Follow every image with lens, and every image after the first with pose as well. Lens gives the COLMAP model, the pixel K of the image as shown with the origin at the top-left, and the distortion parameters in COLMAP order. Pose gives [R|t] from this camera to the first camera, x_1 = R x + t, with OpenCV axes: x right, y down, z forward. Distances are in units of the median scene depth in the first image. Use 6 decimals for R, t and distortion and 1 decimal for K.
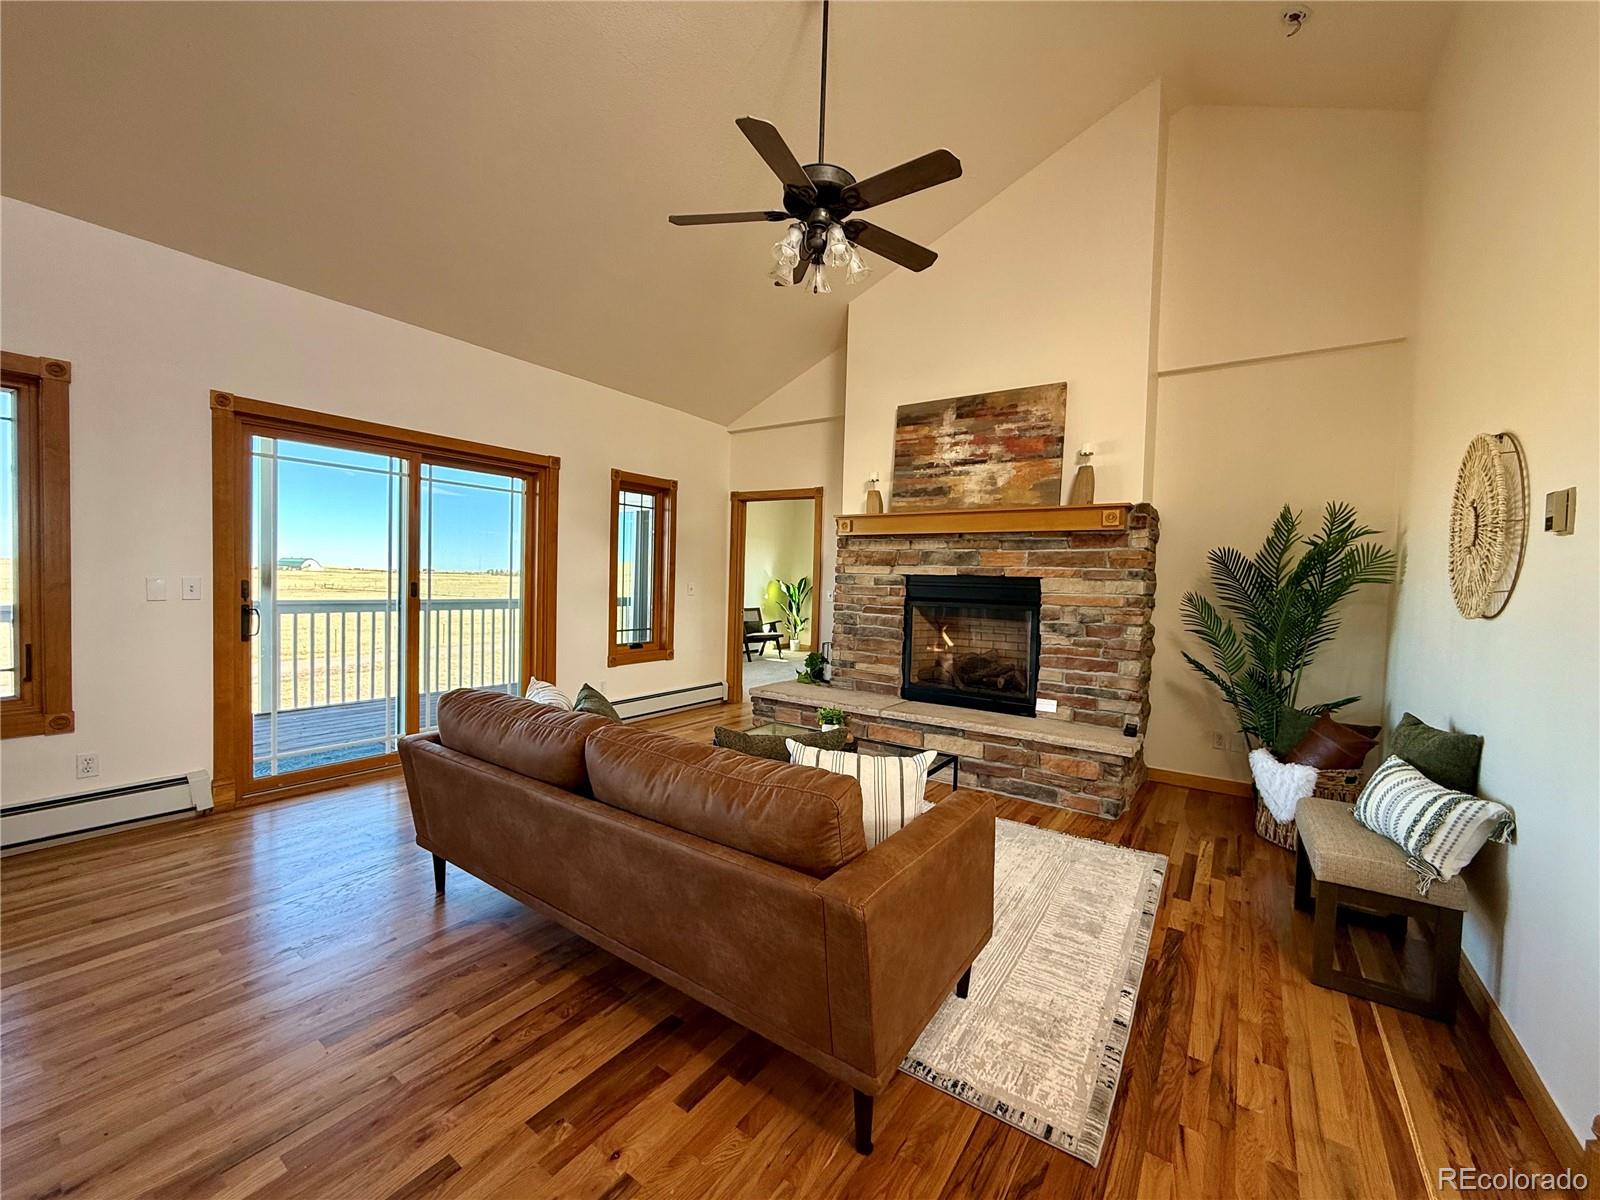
lens RADIAL K [[642.4, 0, 797.1], [0, 642.4, 600.5], [0, 0, 1]] dist [-0.003828, -0.000108]
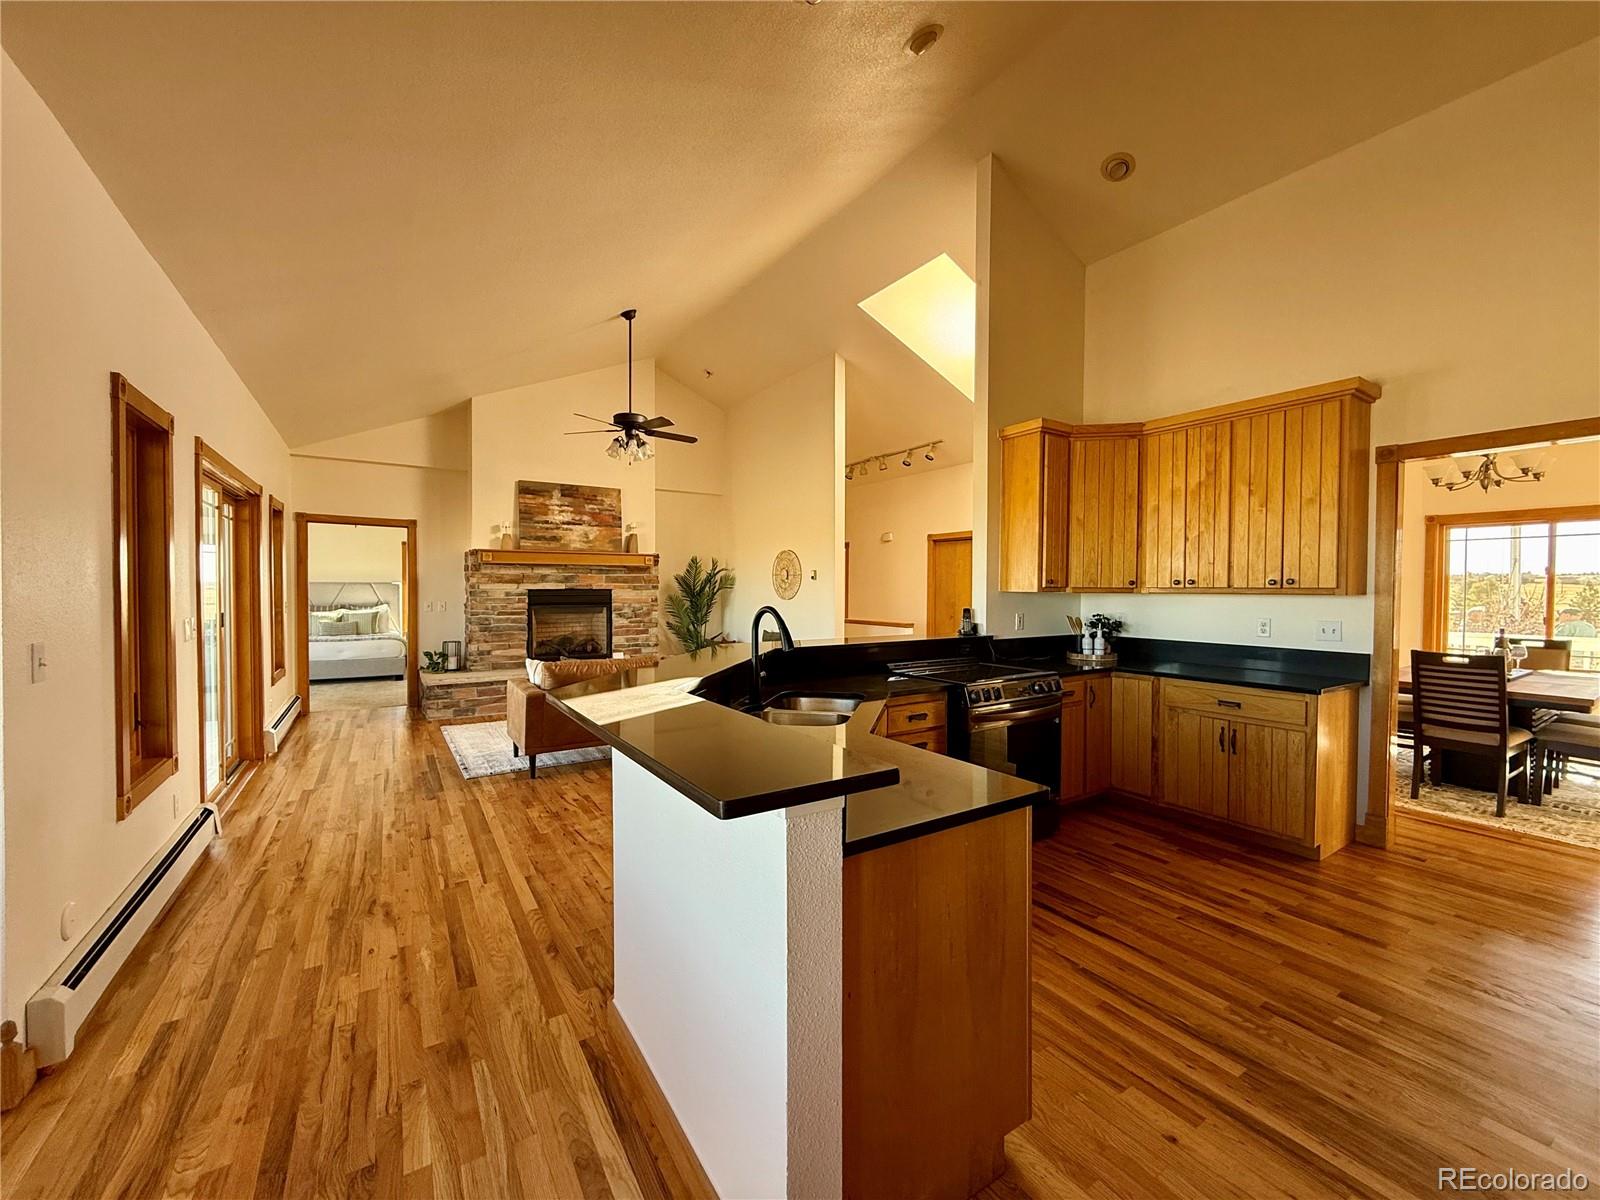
lens RADIAL K [[642.4, 0, 796.8], [0, 642.4, 599.2], [0, 0, 1]] dist [-0.003828, -0.000108]
pose [[0.374156, -0.044314, 0.926307, -1.109421], [0.041797, 0.998648, 0.030892, -0.039618], [-0.926424, 0.027158, 0.375502, -0.204832]]
